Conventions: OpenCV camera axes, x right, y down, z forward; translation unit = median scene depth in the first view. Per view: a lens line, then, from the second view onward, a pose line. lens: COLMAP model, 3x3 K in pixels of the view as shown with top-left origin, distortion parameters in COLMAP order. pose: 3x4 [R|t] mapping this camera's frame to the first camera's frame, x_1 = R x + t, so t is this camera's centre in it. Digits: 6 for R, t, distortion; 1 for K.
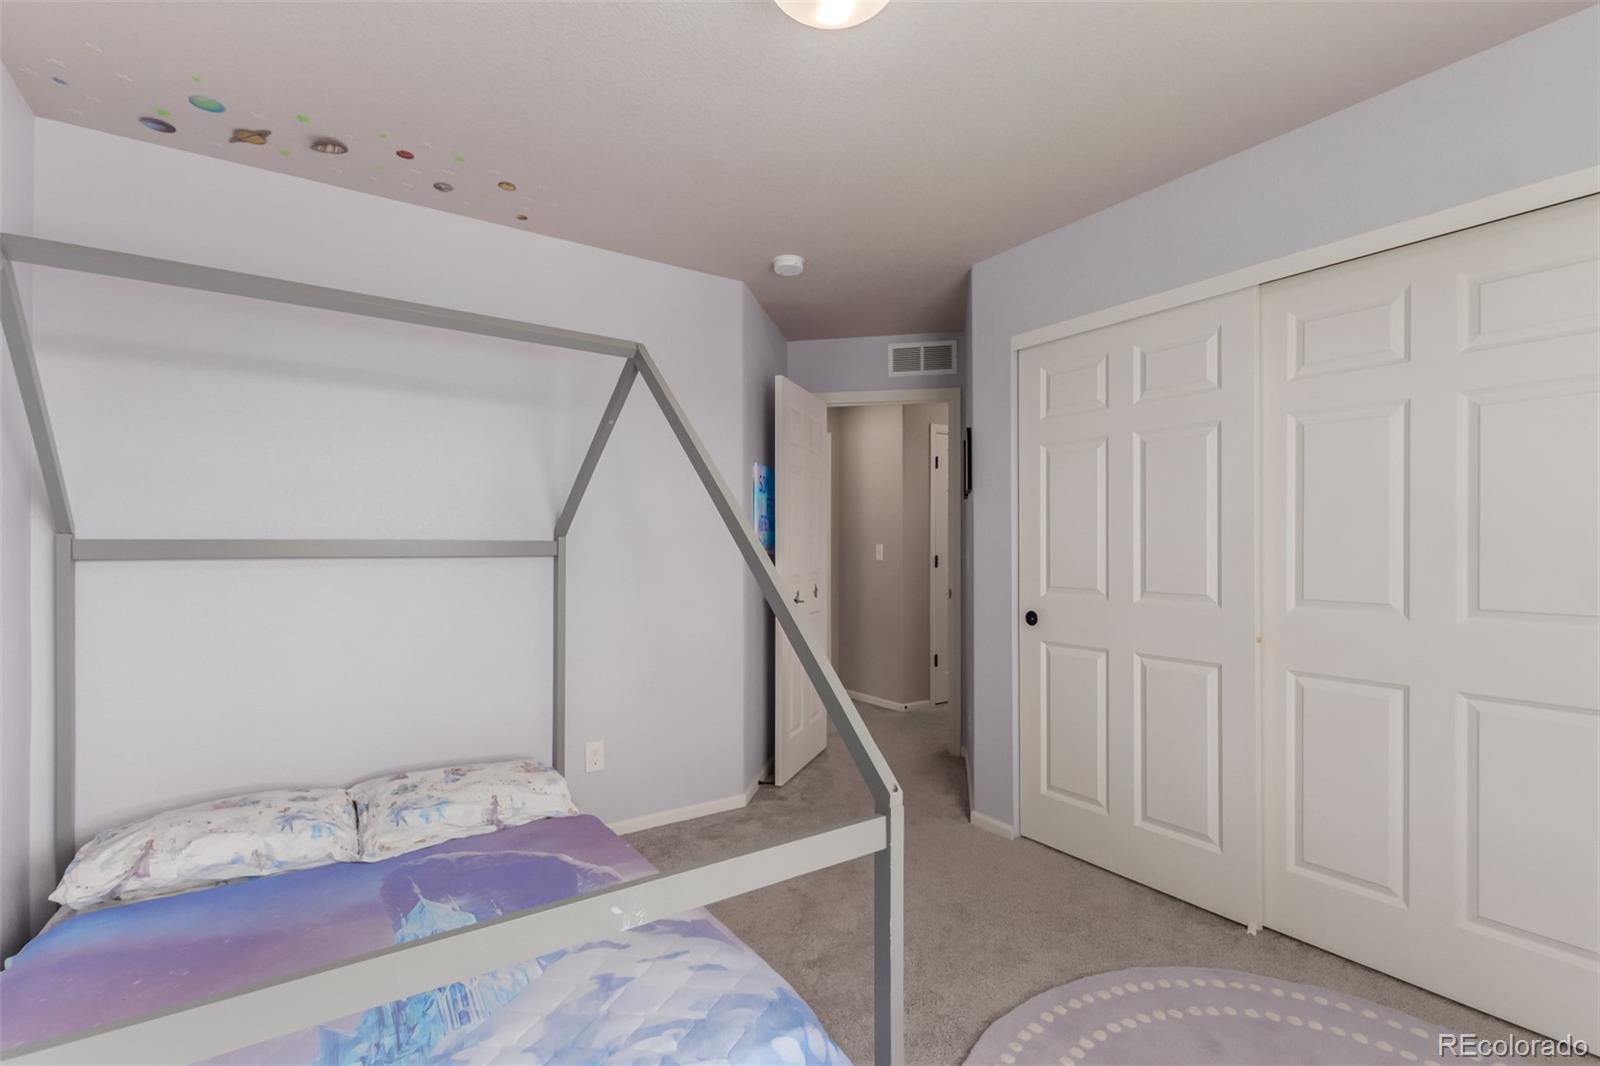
lens RADIAL K [[740.3, 0, 785.2], [0, 740.3, 548.4], [0, 0, 1]] dist [0.004739, -0.000270]
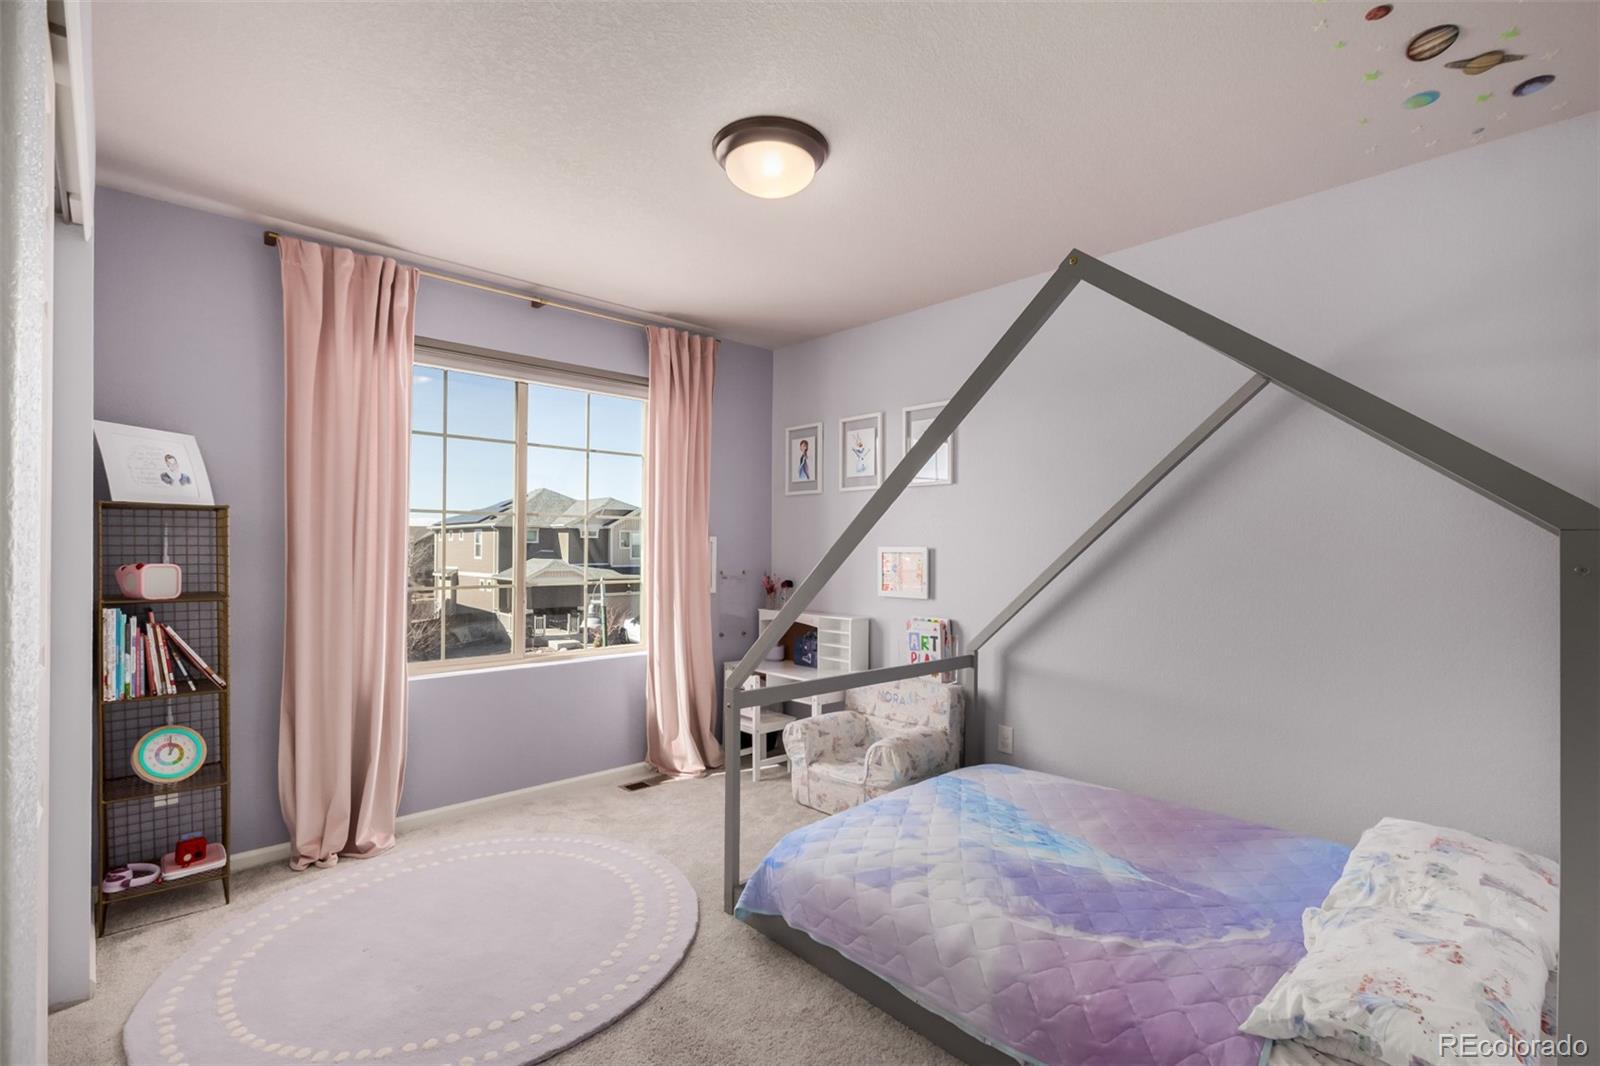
lens RADIAL K [[740.3, 0, 785.2], [0, 740.3, 548.4], [0, 0, 1]] dist [0.004739, -0.000270]
pose [[-0.987782, -0.007479, -0.155660, 0.200321], [-0.008113, 0.999961, 0.003439, -0.007936], [0.155628, 0.004660, -0.987805, 1.935703]]
